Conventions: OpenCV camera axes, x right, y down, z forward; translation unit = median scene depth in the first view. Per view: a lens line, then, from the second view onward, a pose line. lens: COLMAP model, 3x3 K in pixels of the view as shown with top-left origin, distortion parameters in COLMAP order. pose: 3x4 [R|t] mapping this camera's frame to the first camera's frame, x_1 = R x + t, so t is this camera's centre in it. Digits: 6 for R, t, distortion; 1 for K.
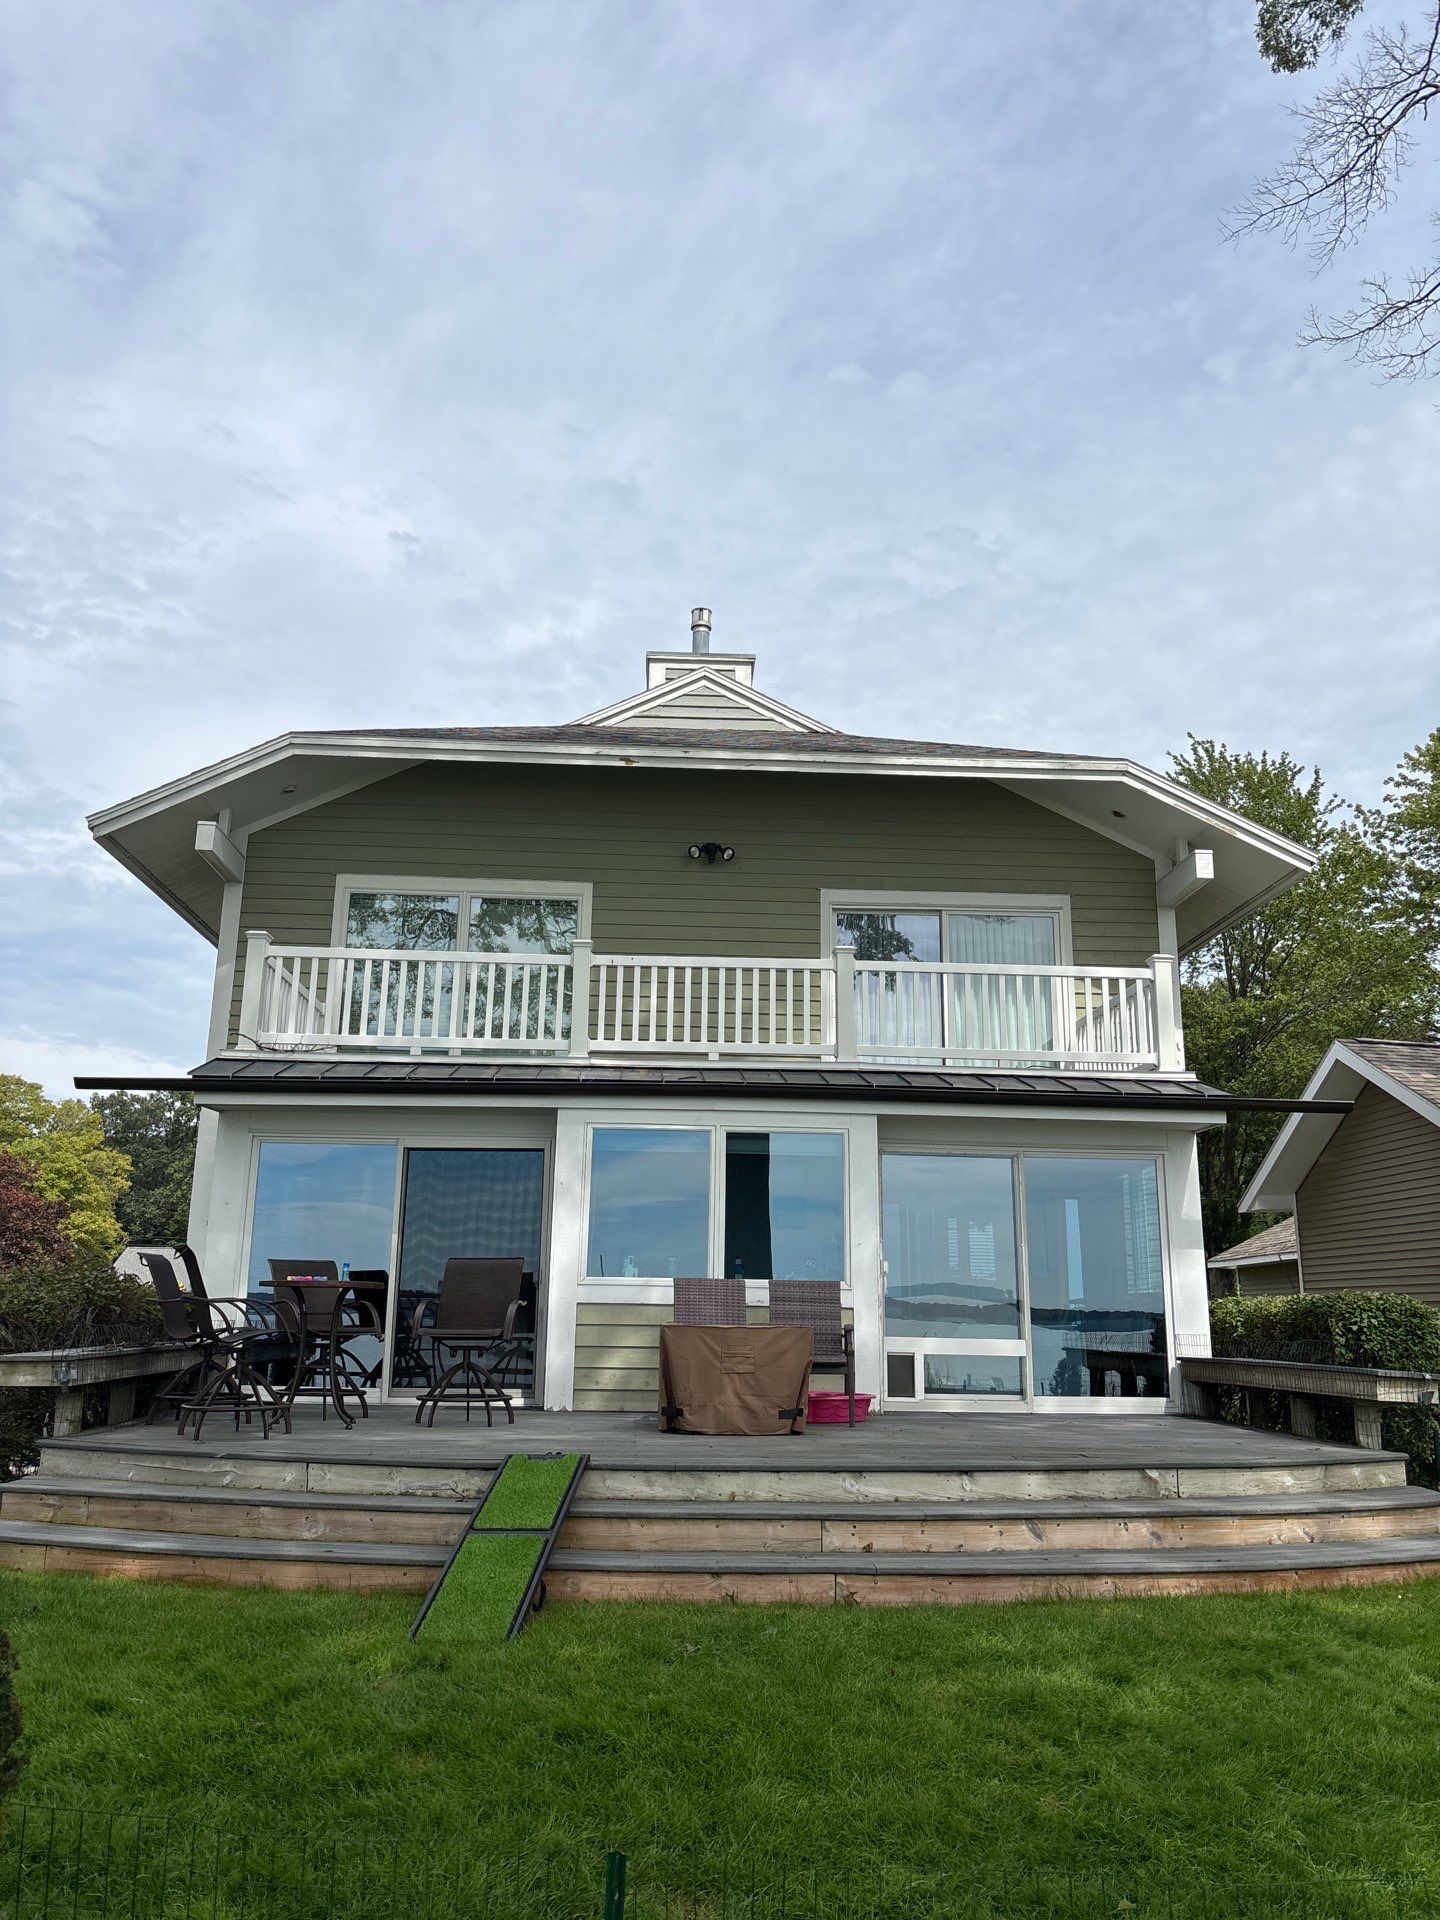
lens RADIAL K [[1451.5, 0, 720.0], [0, 1451.5, 960.0], [0, 0, 1]] dist [0.009714, -0.000437]
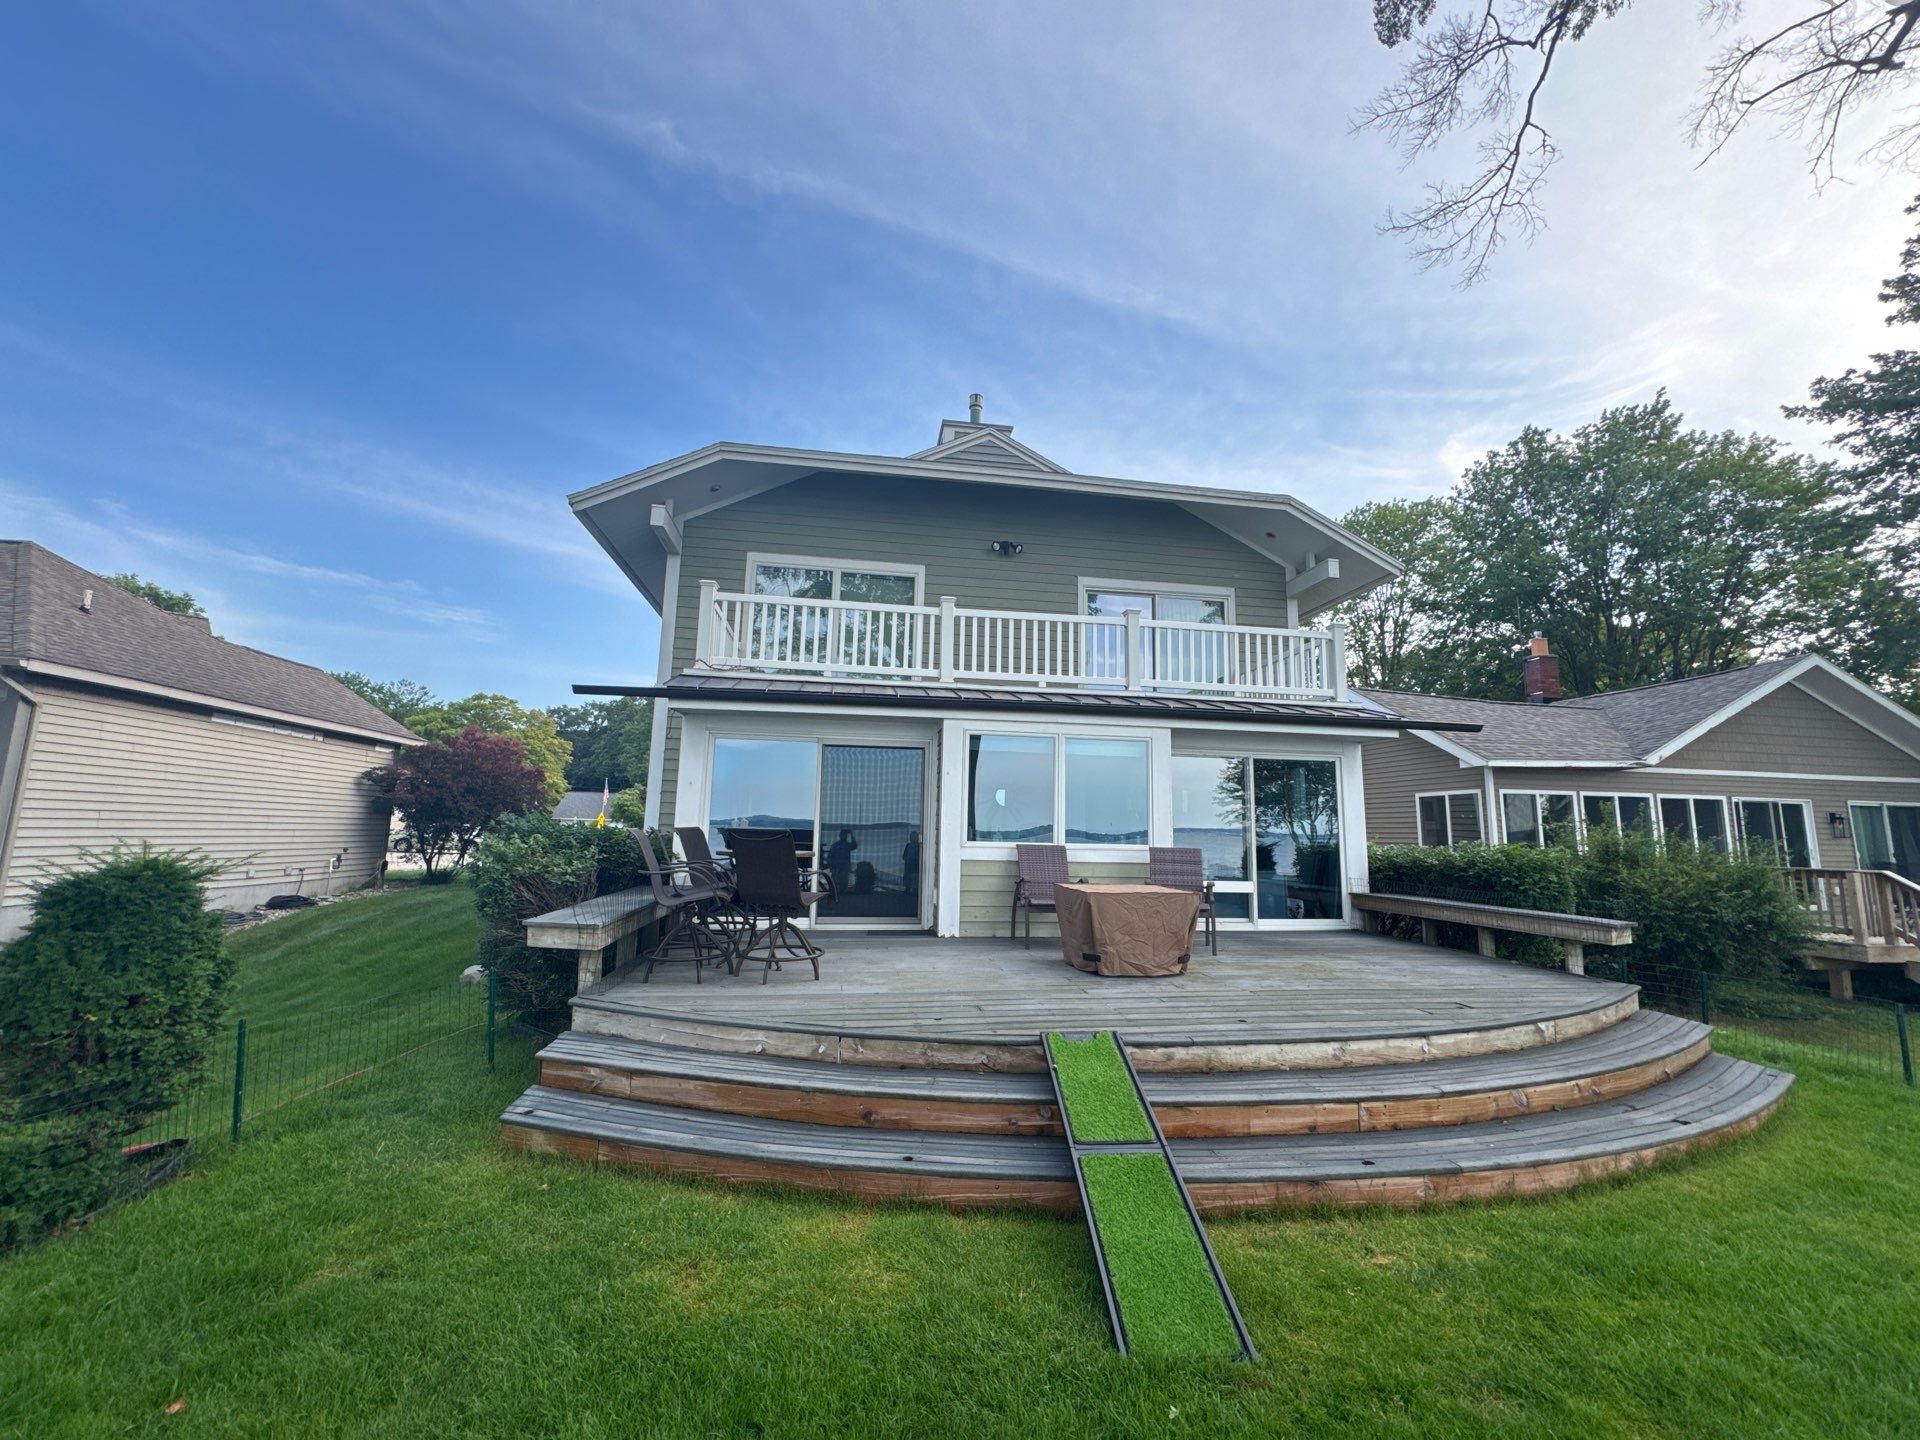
lens RADIAL K [[757.5, 0, 960.0], [0, 757.5, 720.0], [0, 0, 1]] dist [-0.019703, -0.000095]
pose [[0.994146, 0.020367, 0.106110, -0.158172], [-0.030745, 0.994798, 0.097115, 0.031857], [-0.103580, -0.099809, 0.989601, 0.278392]]
